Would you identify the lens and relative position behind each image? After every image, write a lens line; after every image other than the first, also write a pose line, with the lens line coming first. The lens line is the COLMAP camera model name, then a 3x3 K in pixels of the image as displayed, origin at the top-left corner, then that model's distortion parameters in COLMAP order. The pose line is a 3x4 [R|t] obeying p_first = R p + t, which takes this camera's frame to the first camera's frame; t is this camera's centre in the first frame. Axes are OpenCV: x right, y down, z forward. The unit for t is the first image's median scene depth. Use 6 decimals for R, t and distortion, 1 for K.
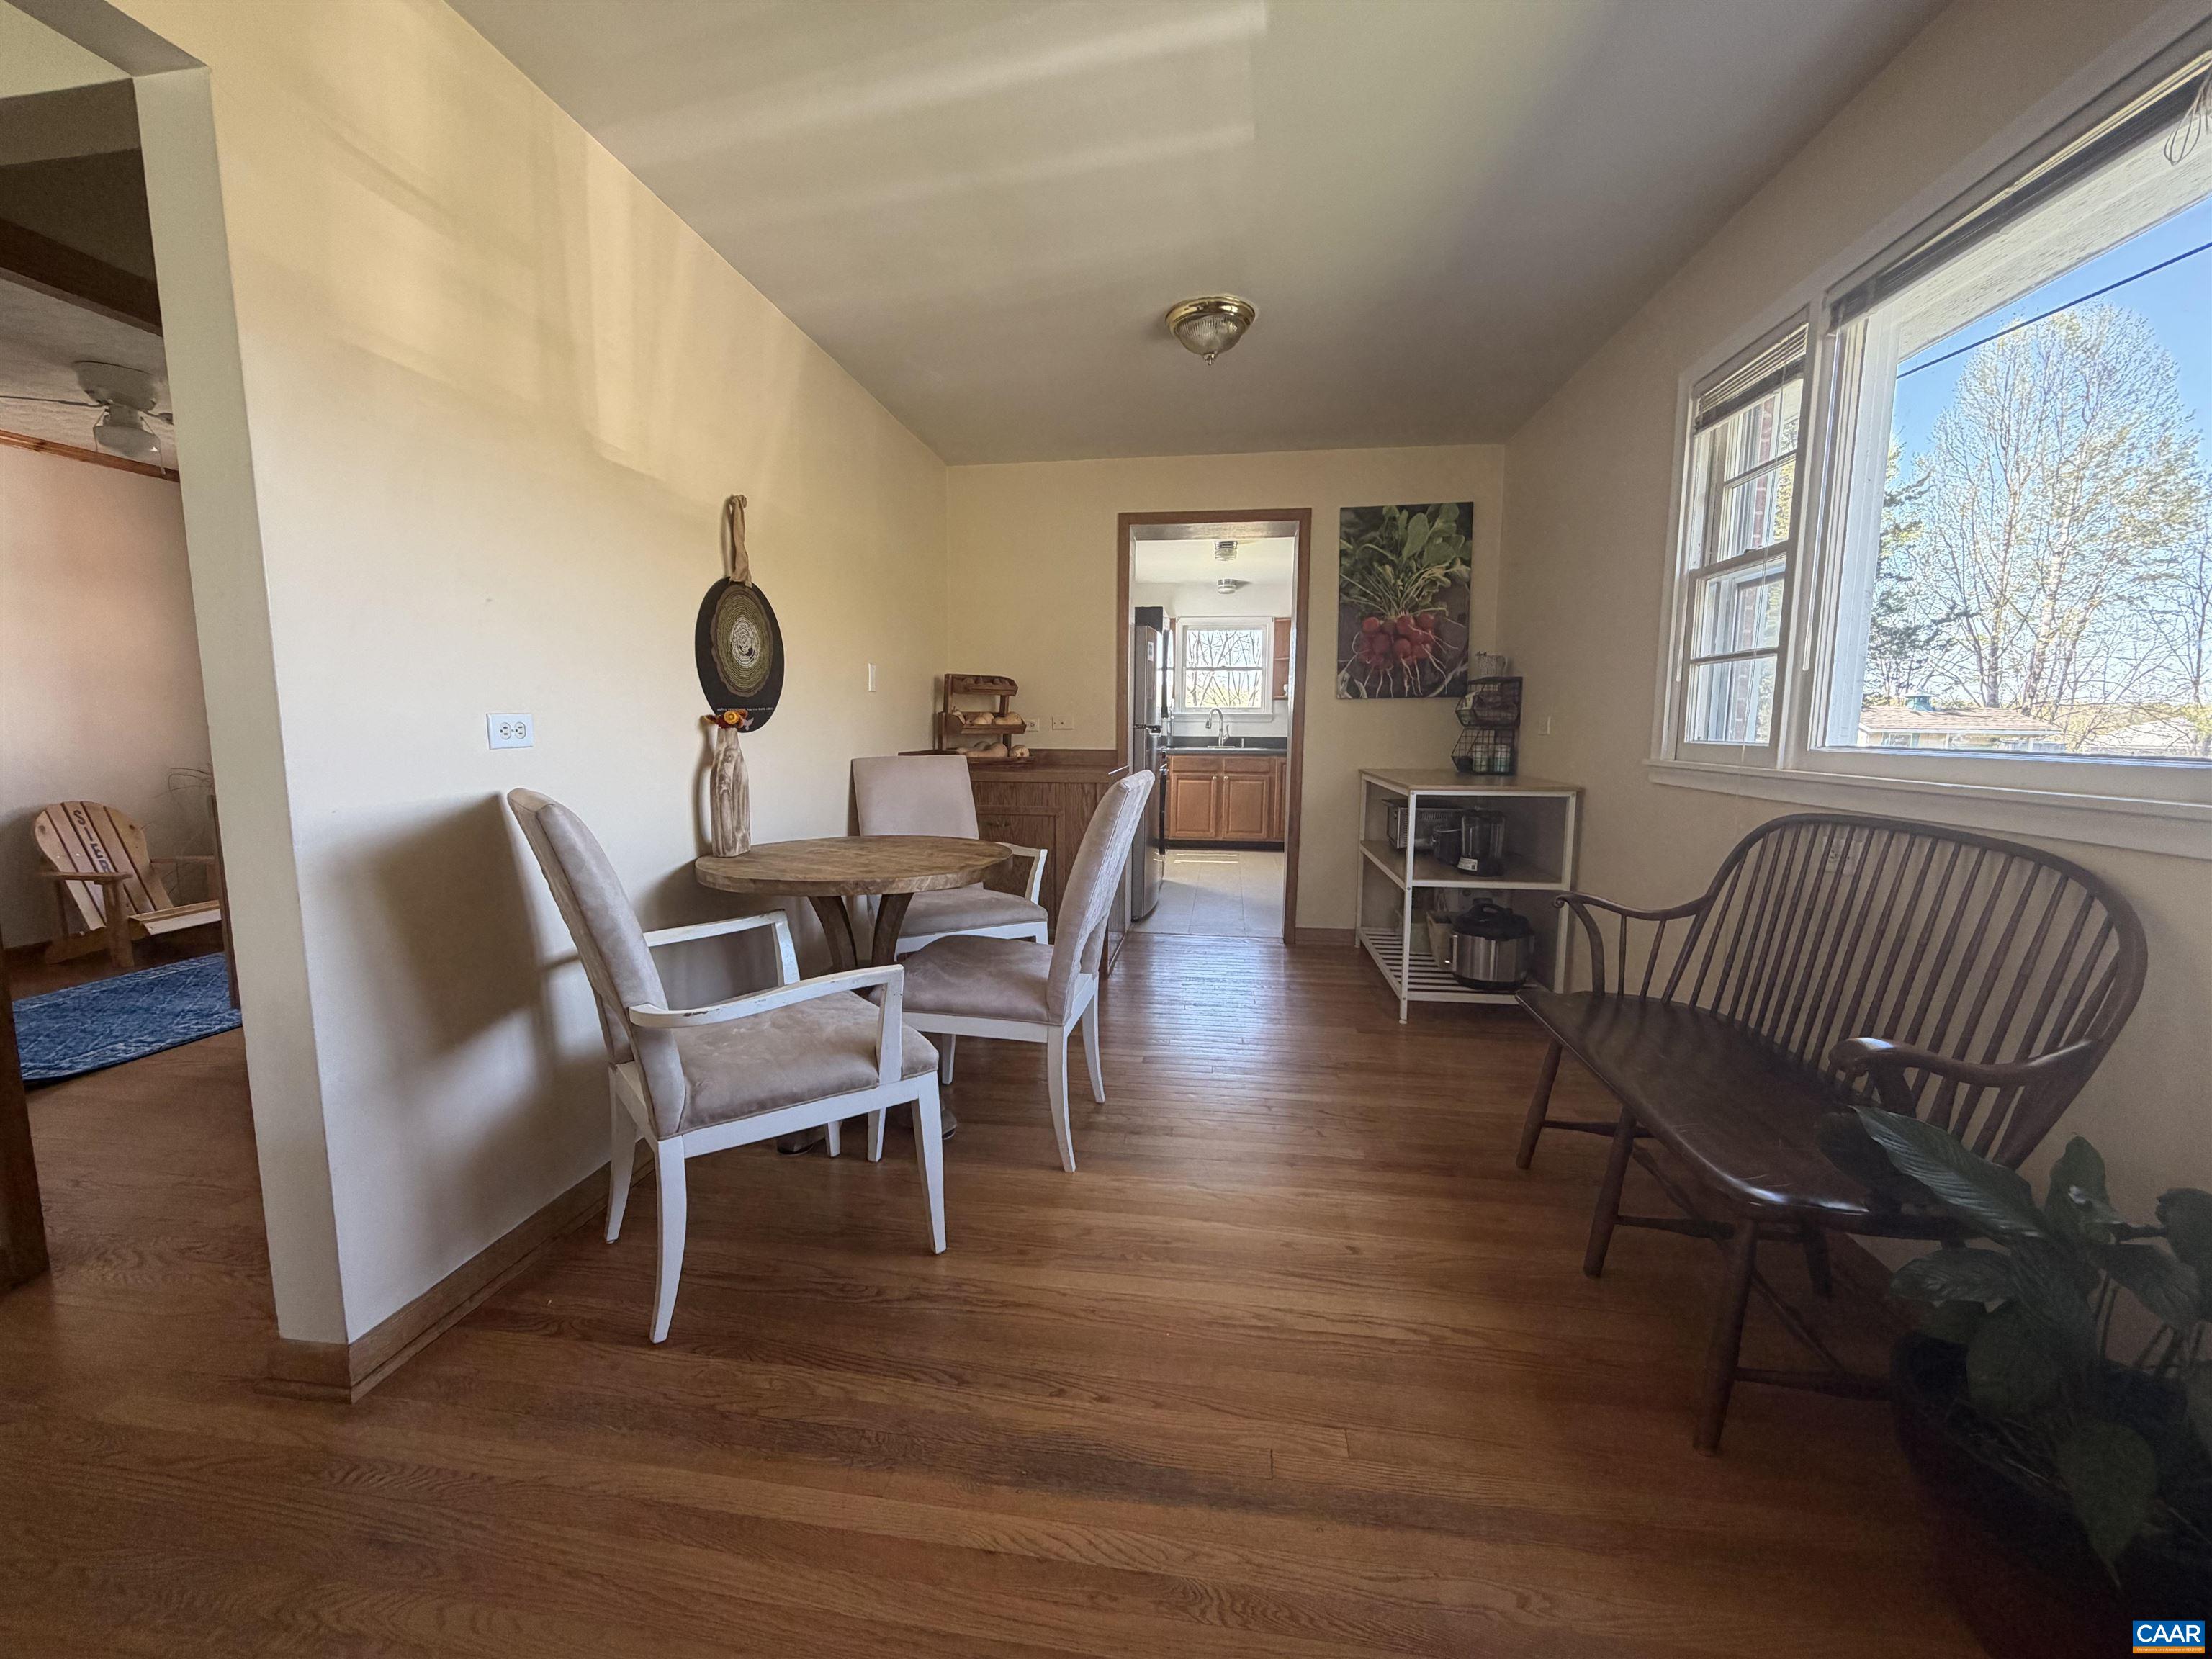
lens RADIAL K [[883.7, 0, 1097.7], [0, 883.7, 831.7], [0, 0, 1]] dist [-0.000186, 0.000613]
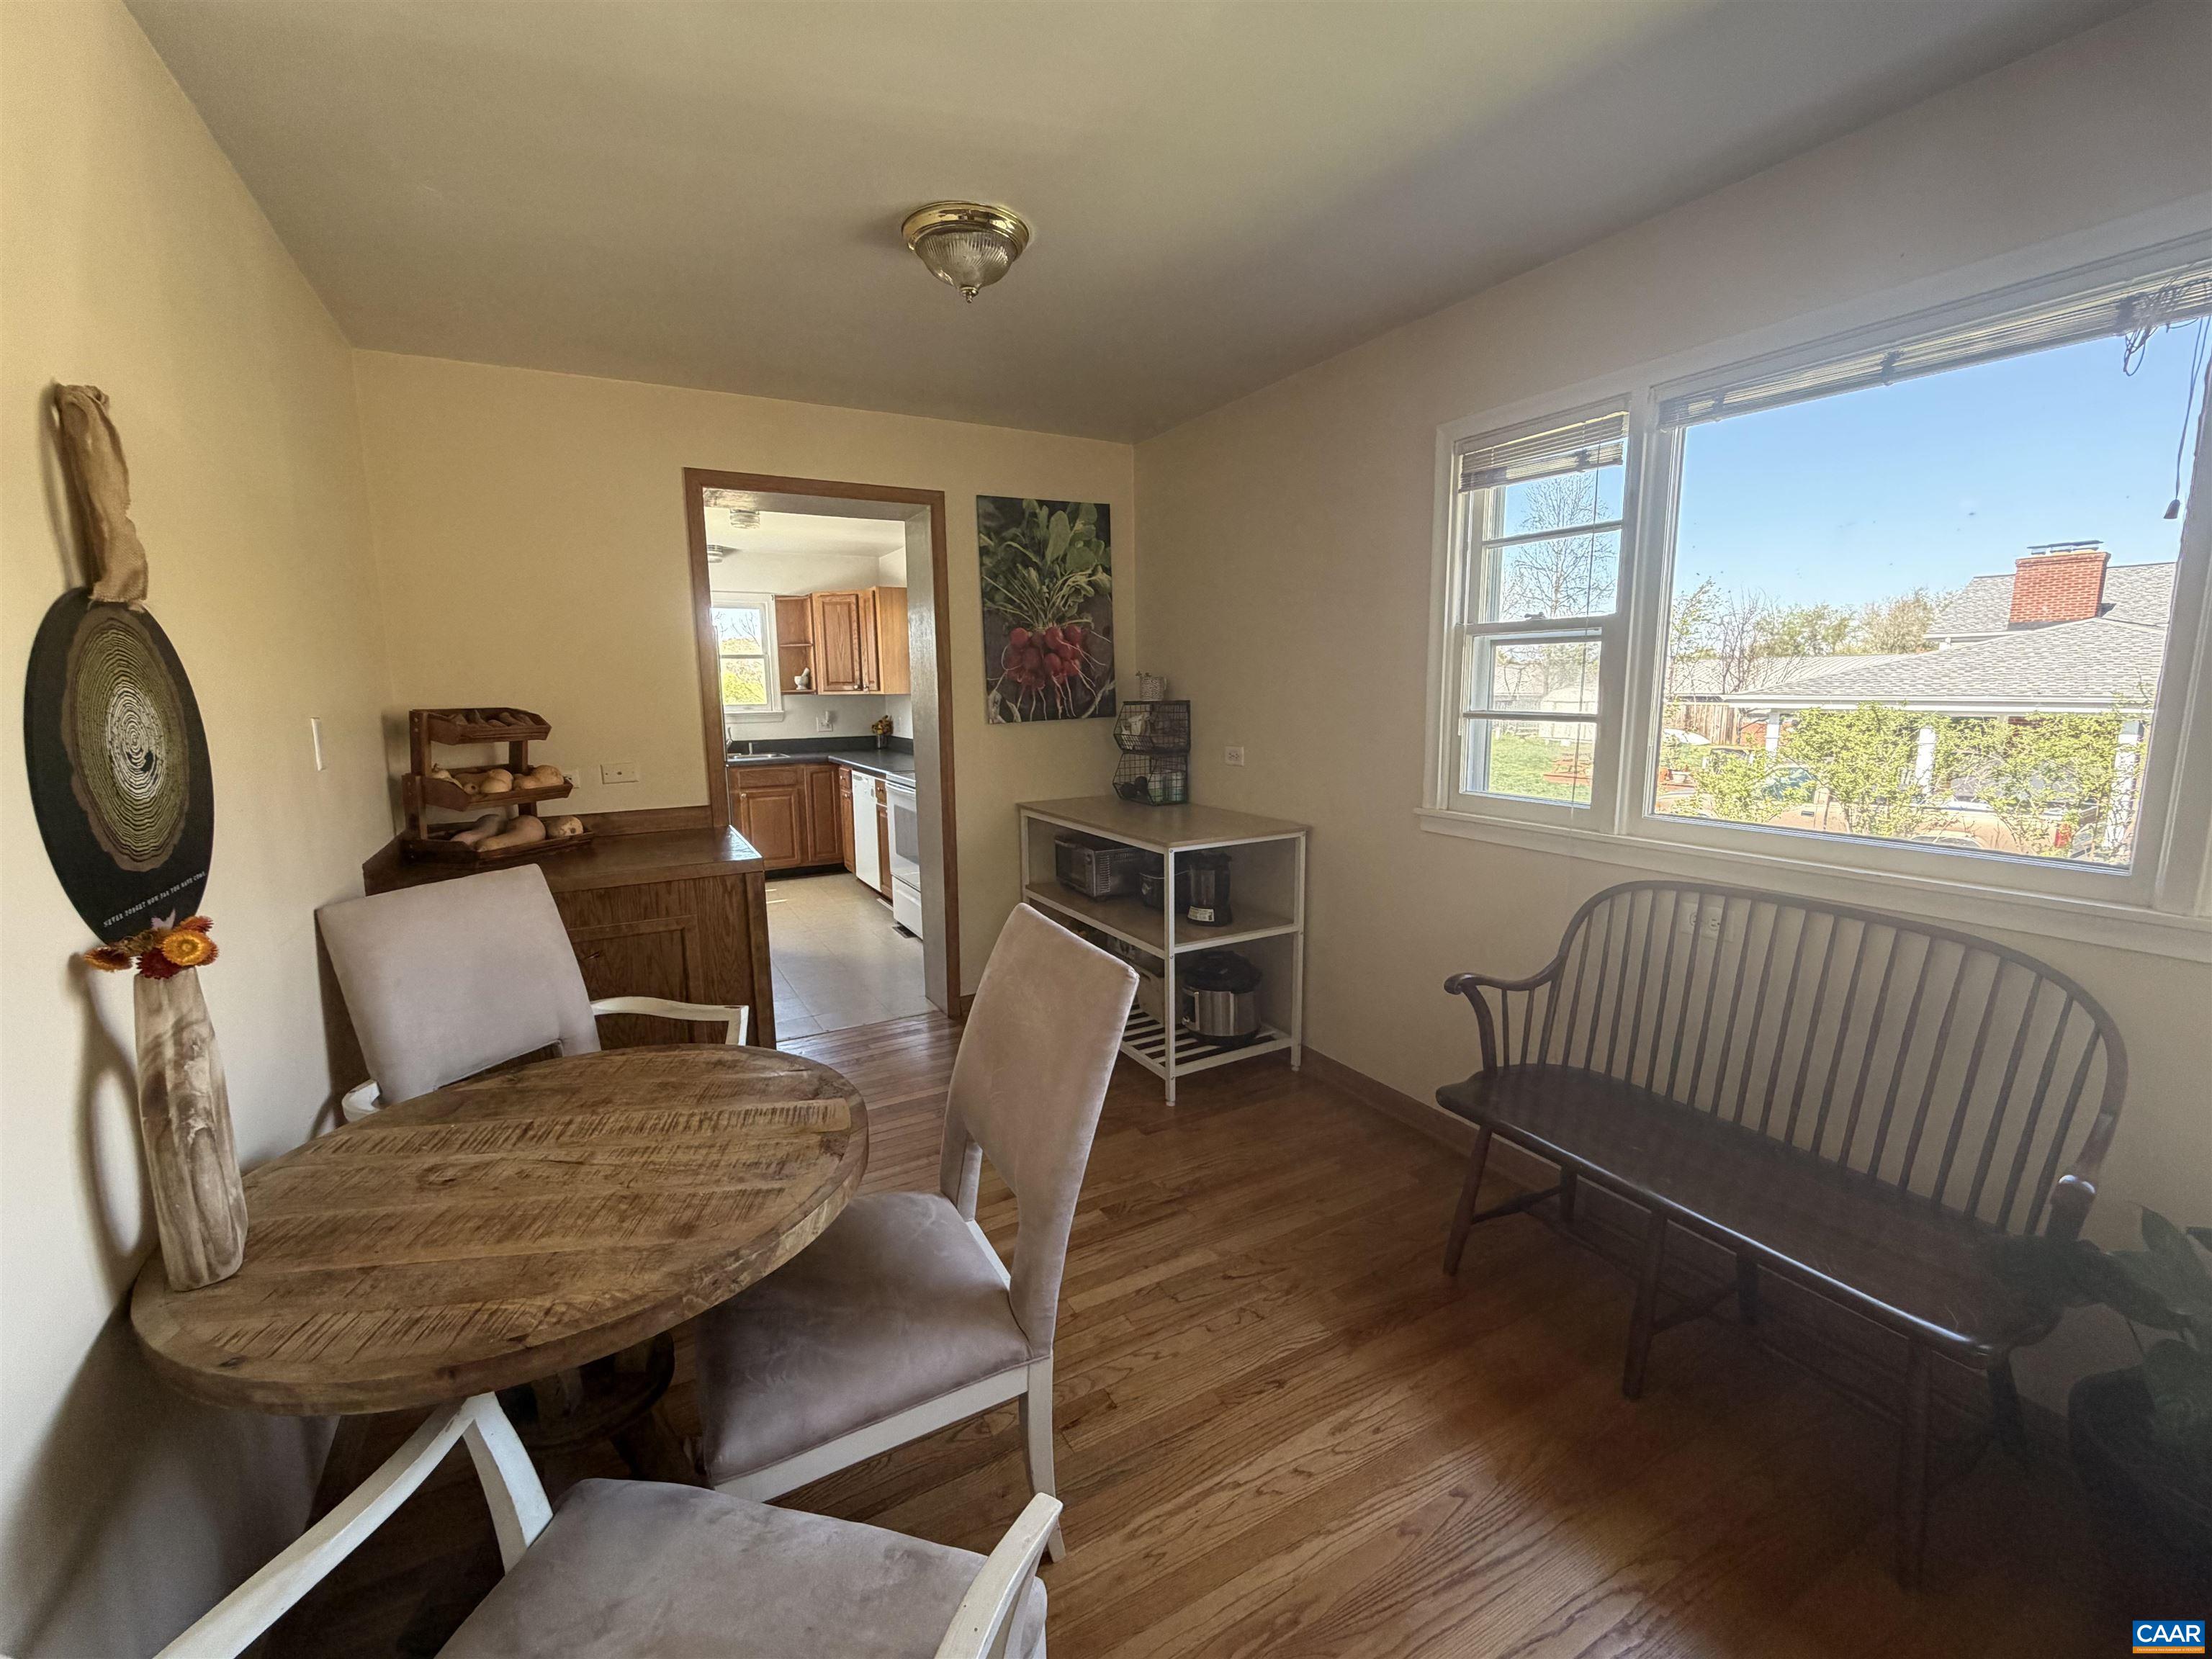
lens RADIAL K [[930.4, 0, 1107.0], [0, 930.4, 833.2], [0, 0, 1]] dist [-0.004717, -0.000579]
pose [[0.794950, -0.112759, 0.596105, -0.313683], [0.091269, 0.993621, 0.066239, -0.165693], [-0.599771, 0.001749, 0.800170, 0.388308]]
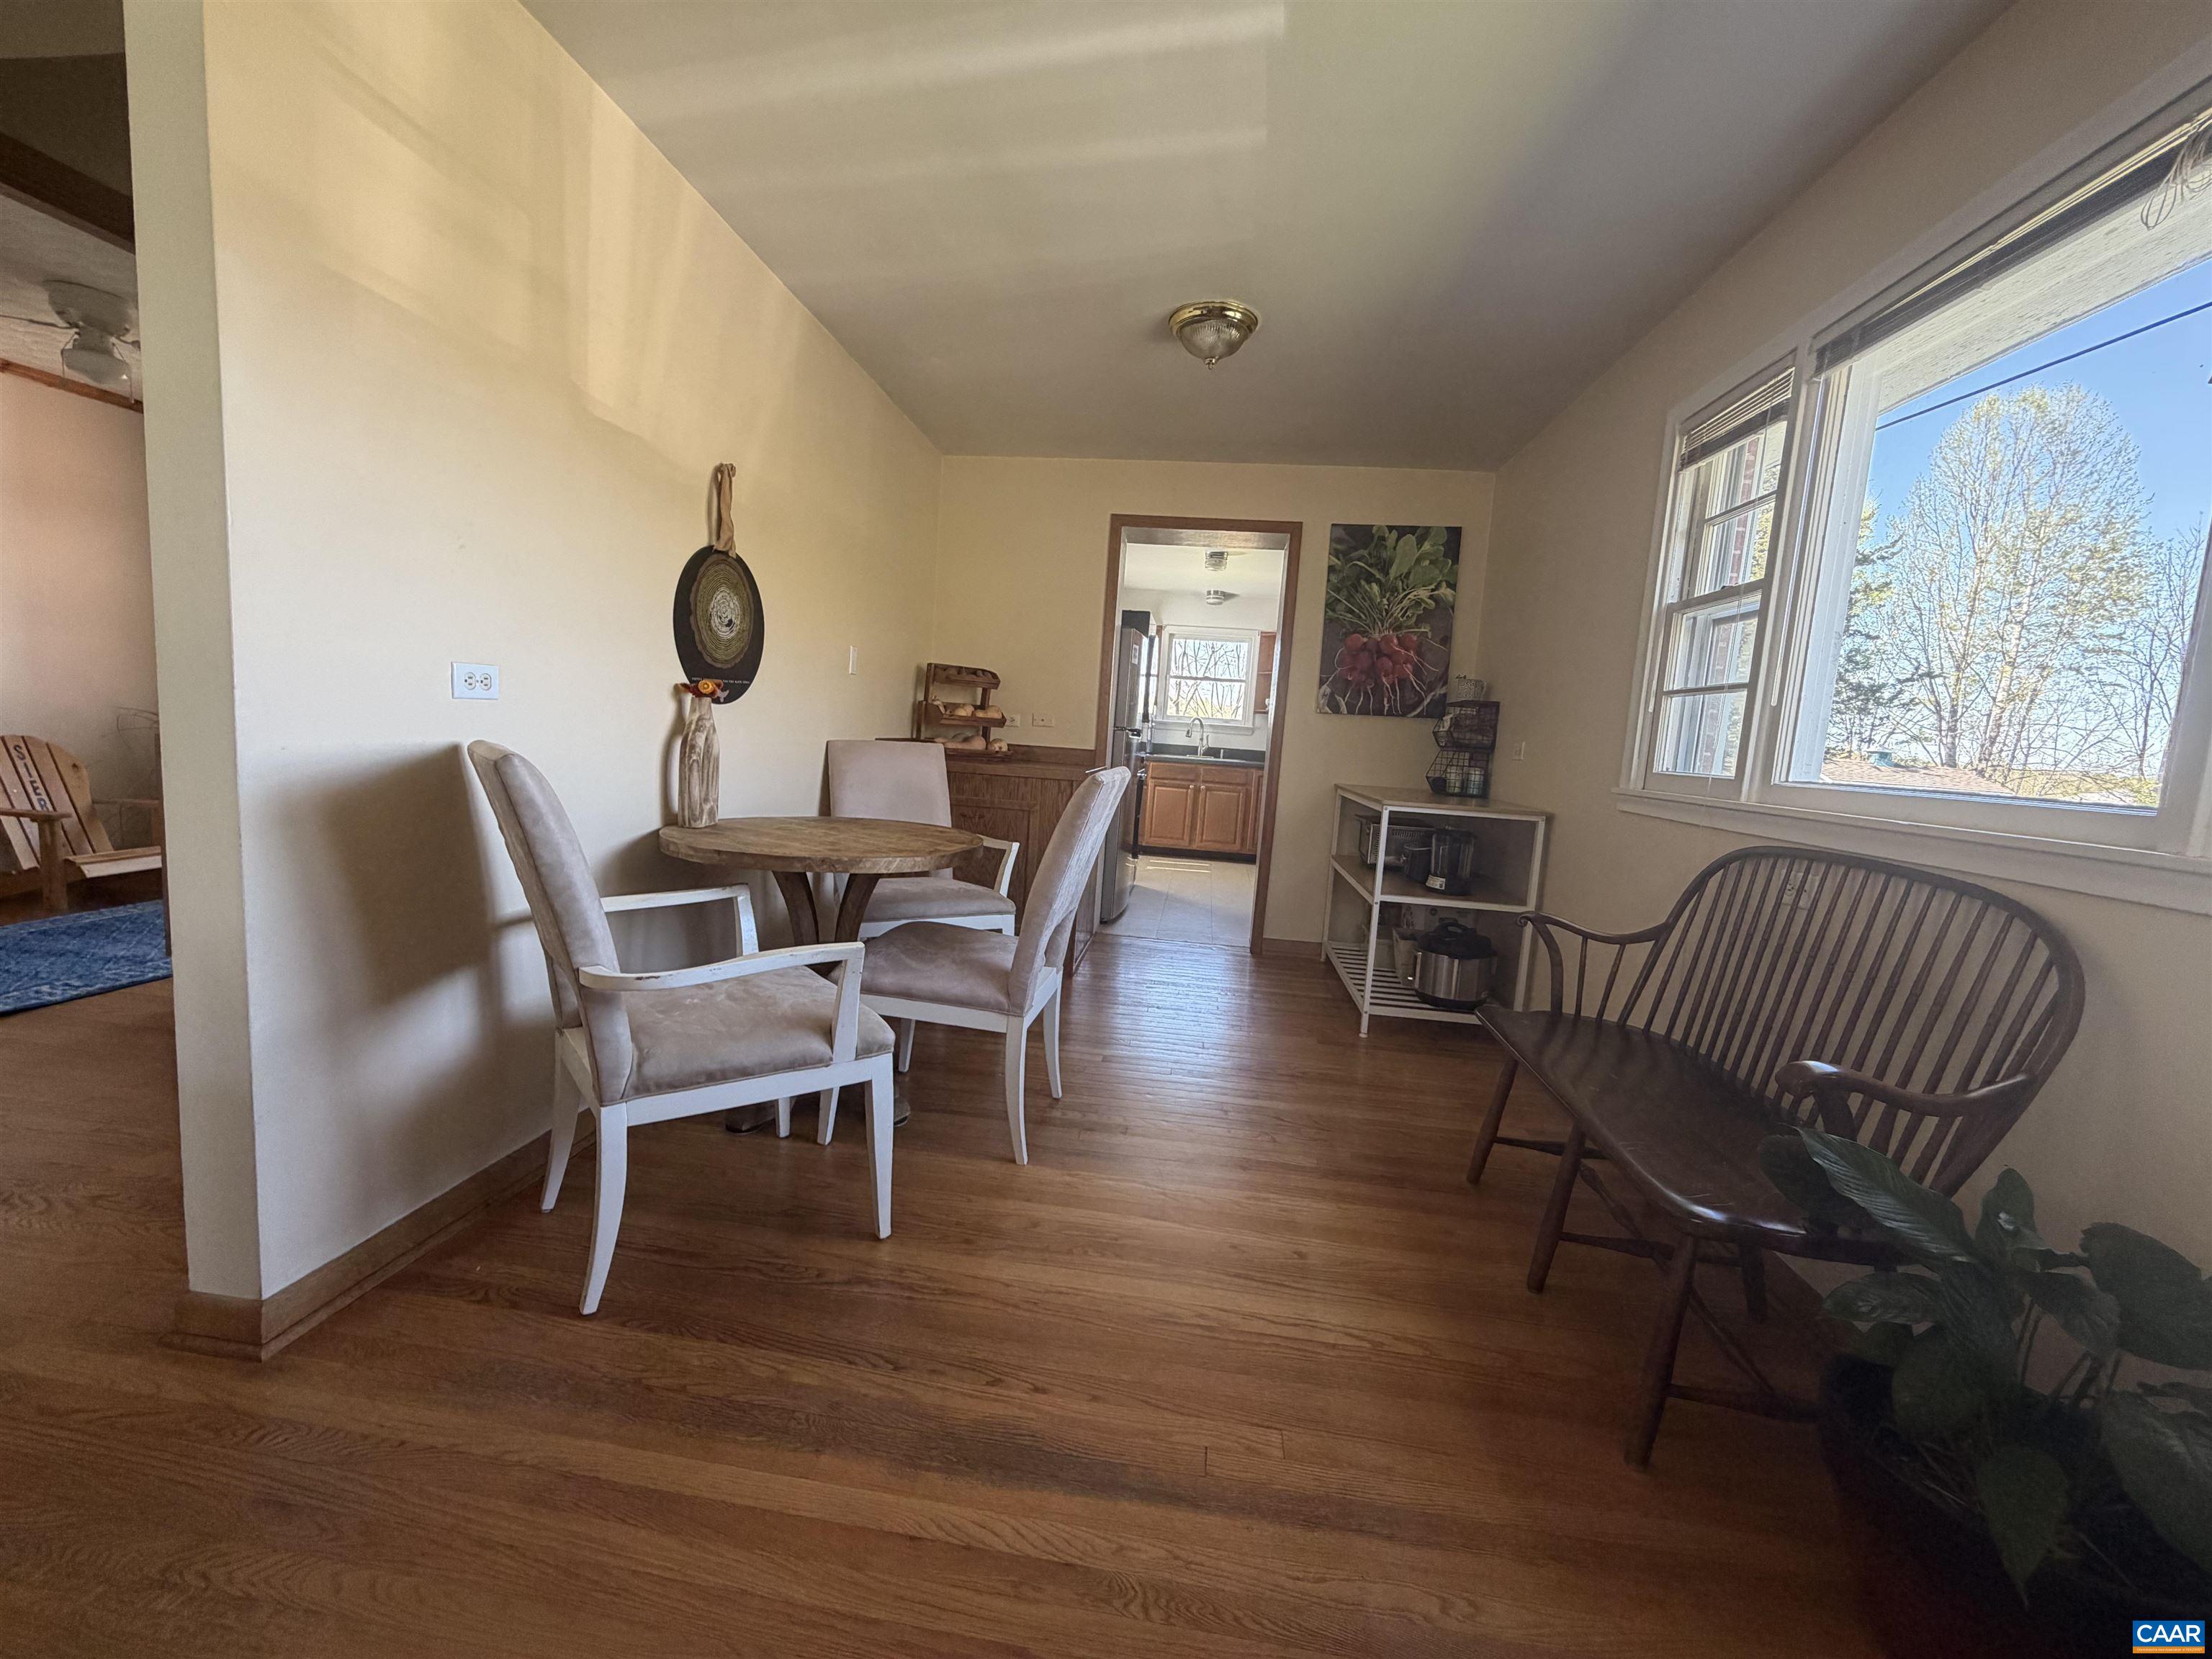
lens RADIAL K [[883.7, 0, 1097.6], [0, 883.7, 831.7], [0, 0, 1]] dist [-0.000186, 0.000613]
pose [[0.997817, 0.060020, 0.027548, 0.003339], [-0.059834, 0.998180, -0.007515, 0.012735], [-0.027949, 0.005850, 0.999592, 0.003716]]
